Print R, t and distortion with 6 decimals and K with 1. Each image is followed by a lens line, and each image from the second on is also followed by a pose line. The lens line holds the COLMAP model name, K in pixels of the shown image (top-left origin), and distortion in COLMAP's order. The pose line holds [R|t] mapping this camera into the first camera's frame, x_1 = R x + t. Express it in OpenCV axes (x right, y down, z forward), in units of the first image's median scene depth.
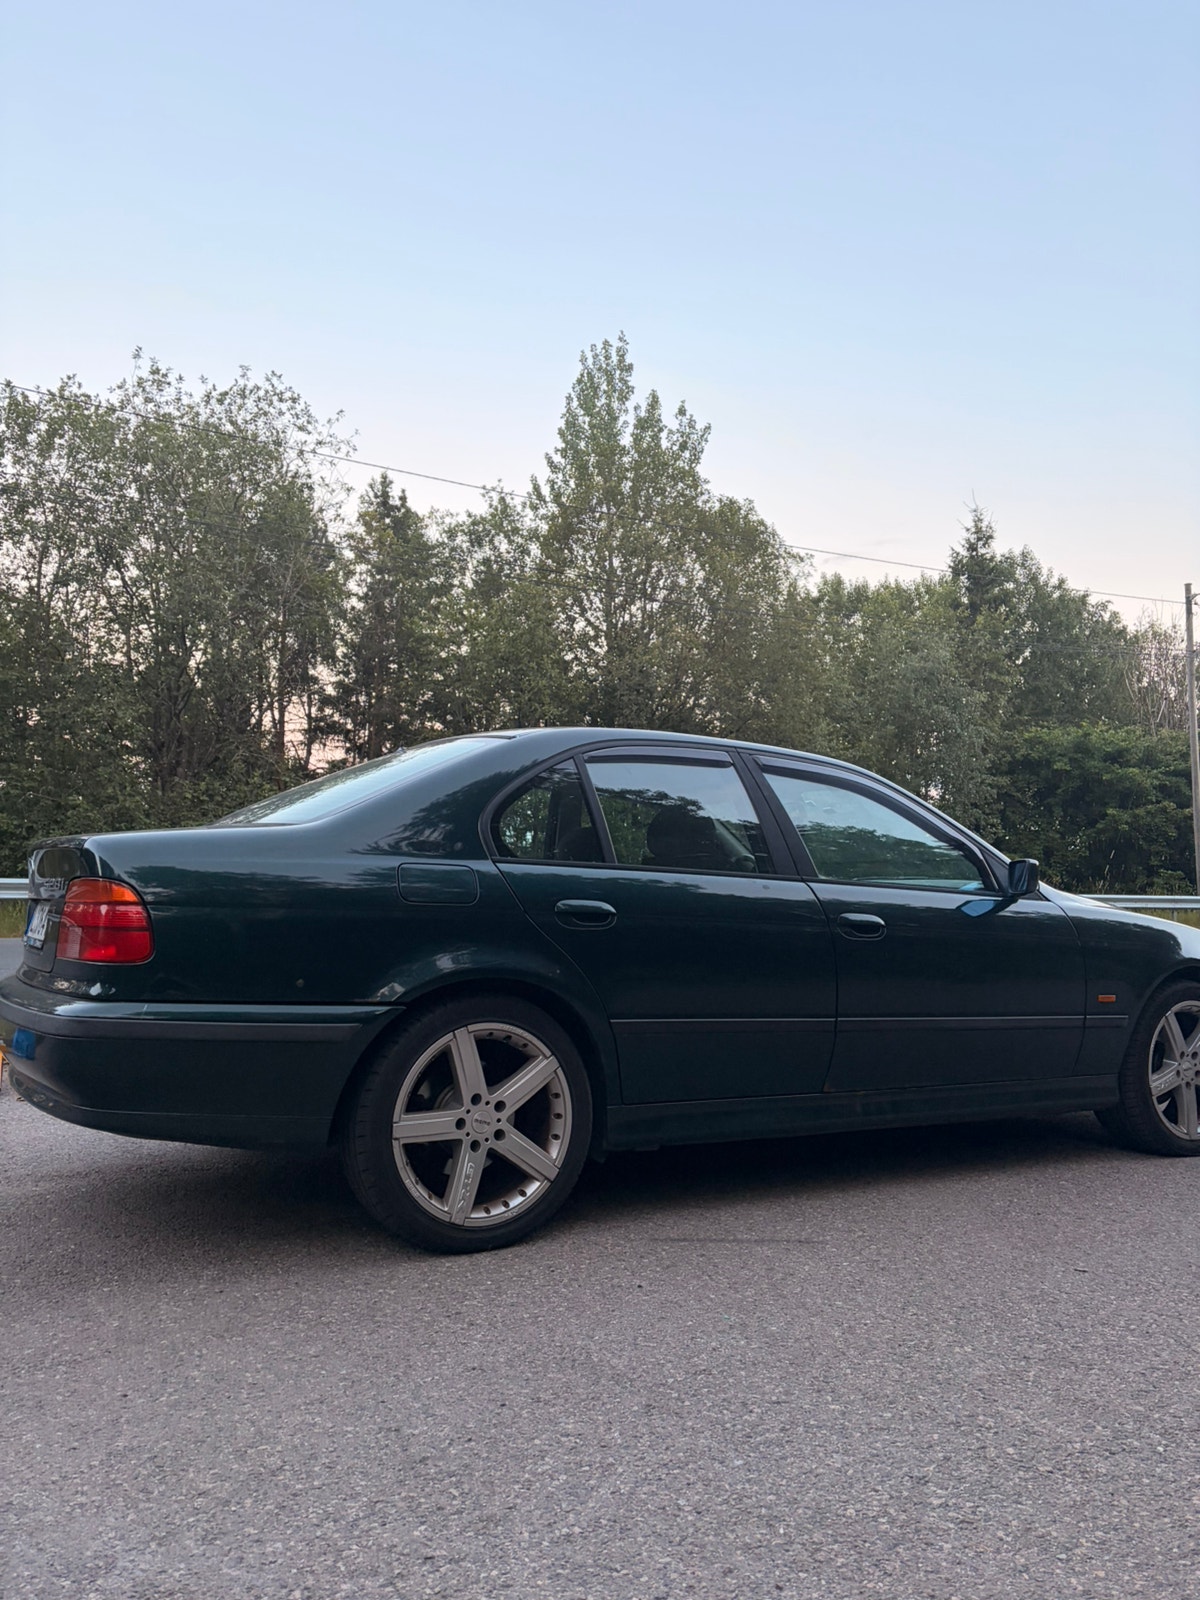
lens RADIAL K [[1244.0, 0, 616.7], [0, 1244.0, 749.0], [0, 0, 1]] dist [0.025931, -0.000610]
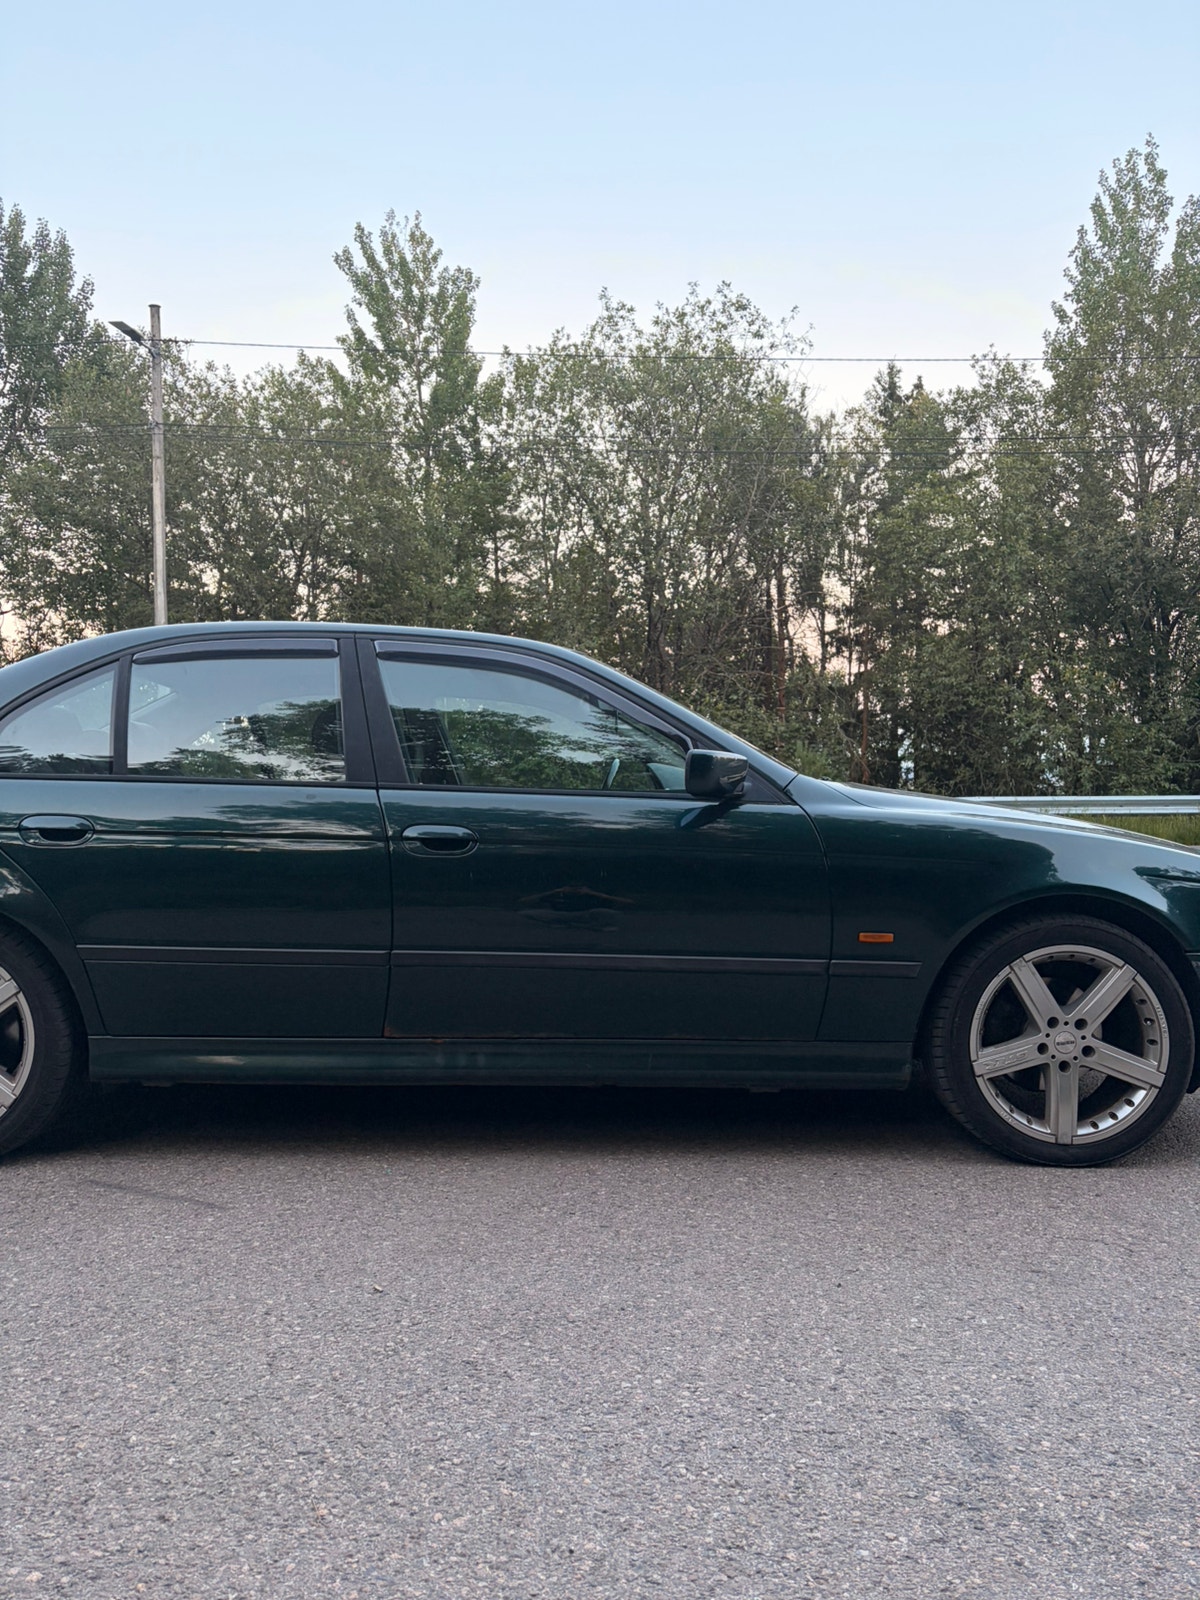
lens RADIAL K [[1224.1, 0, 600.0], [0, 1224.1, 800.0], [0, 0, 1]] dist [0.056095, -0.065117]
pose [[0.867073, -0.019843, -0.497786, 0.095761], [0.075296, 0.992948, 0.091572, 0.006987], [0.492459, -0.116881, 0.862452, 0.050920]]
